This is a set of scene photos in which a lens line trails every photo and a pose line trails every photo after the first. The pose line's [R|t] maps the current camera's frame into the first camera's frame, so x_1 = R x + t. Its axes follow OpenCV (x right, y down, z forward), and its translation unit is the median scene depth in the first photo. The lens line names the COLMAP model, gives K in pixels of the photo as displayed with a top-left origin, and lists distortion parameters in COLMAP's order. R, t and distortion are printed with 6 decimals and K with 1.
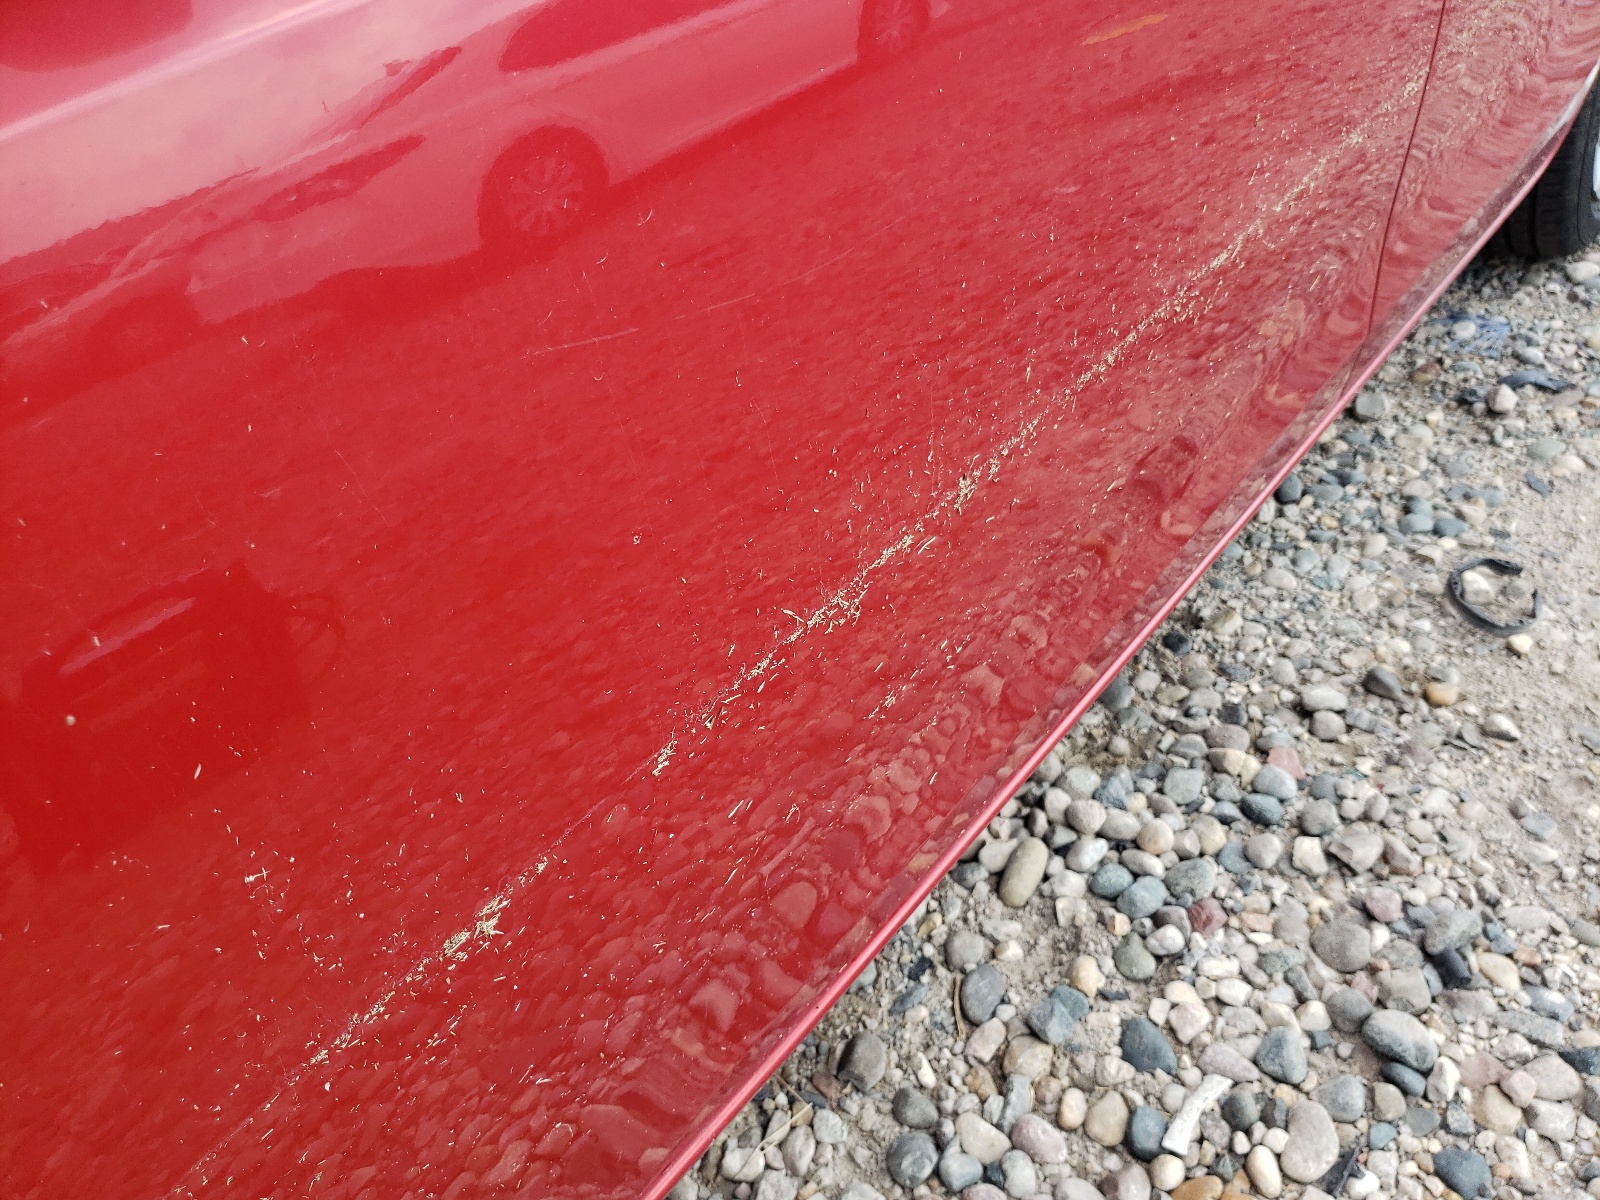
lens RADIAL K [[1220.1, 0, 801.5], [0, 1220.1, 598.8], [0, 0, 1]] dist [0.000793, 0.007392]
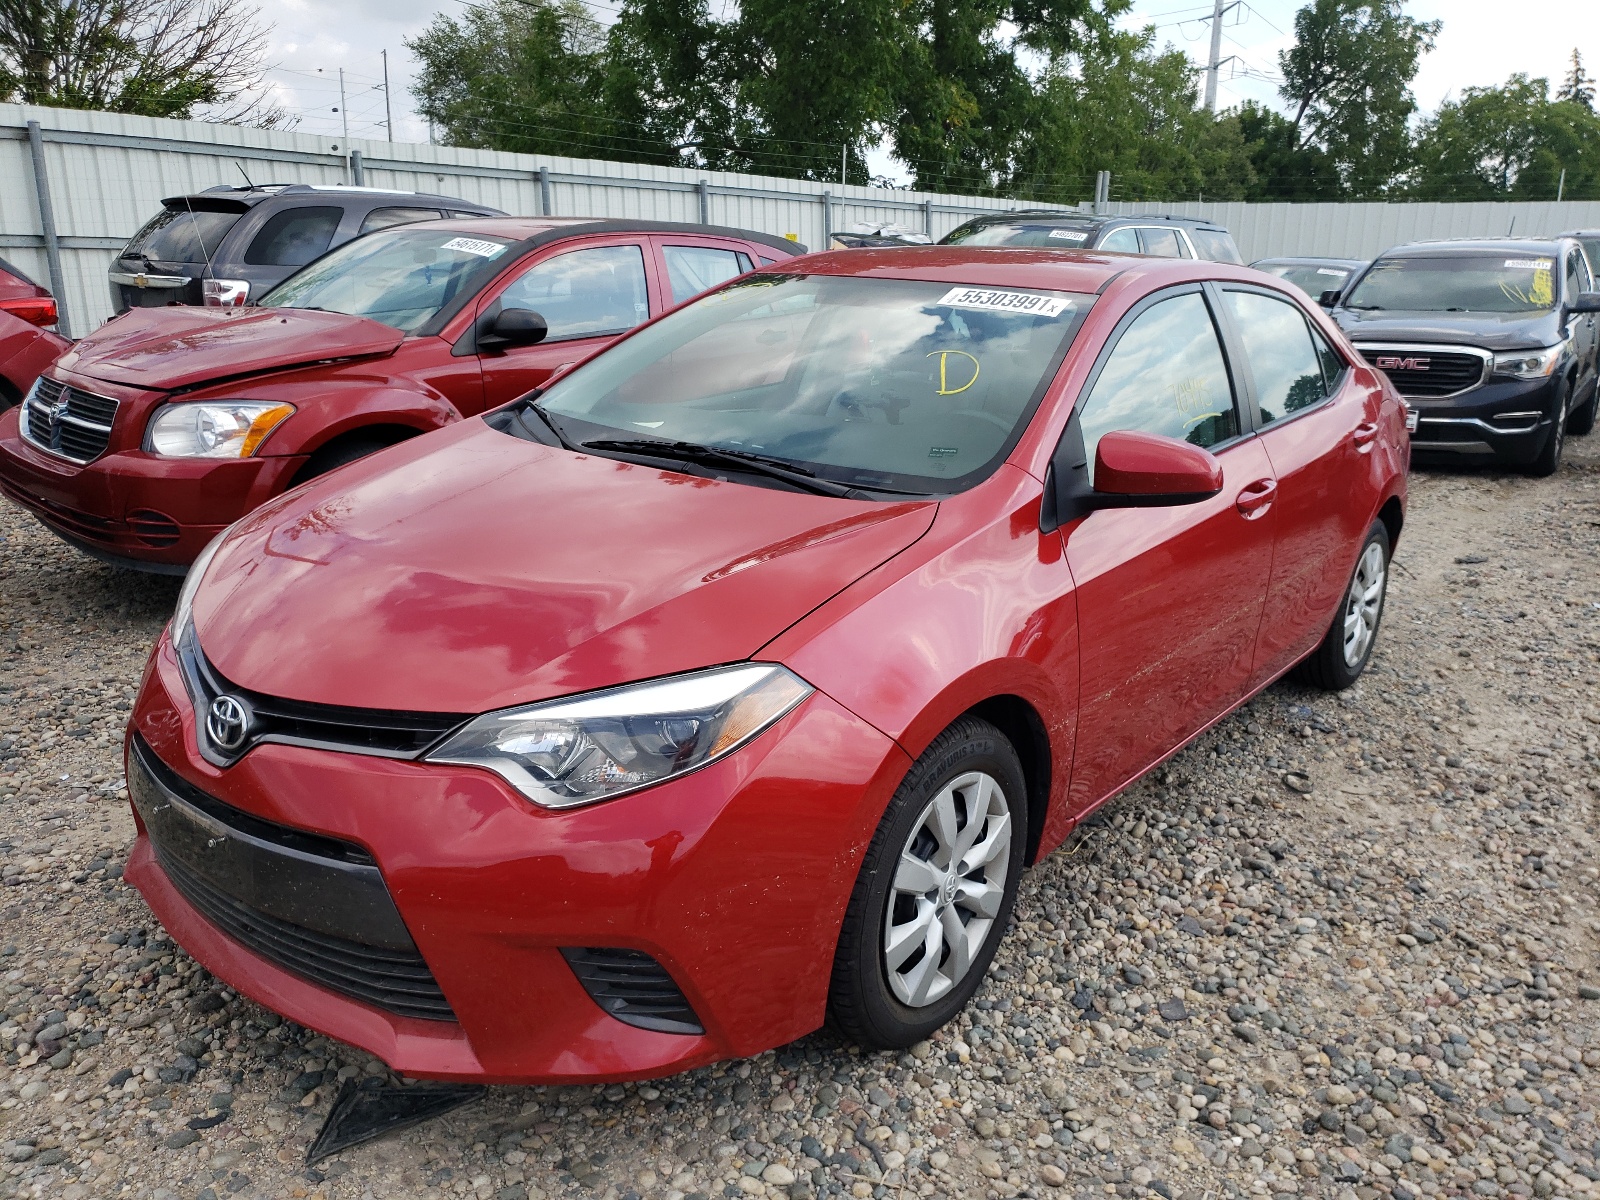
lens RADIAL K [[1220.1, 0, 799.7], [0, 1220.1, 601.2], [0, 0, 1]] dist [0.000793, 0.007392]
pose [[0.988363, 0.145215, 0.045296, -0.694472], [-0.119494, 0.925448, -0.359538, 0.719248], [-0.094130, 0.349941, 0.932030, -1.533870]]
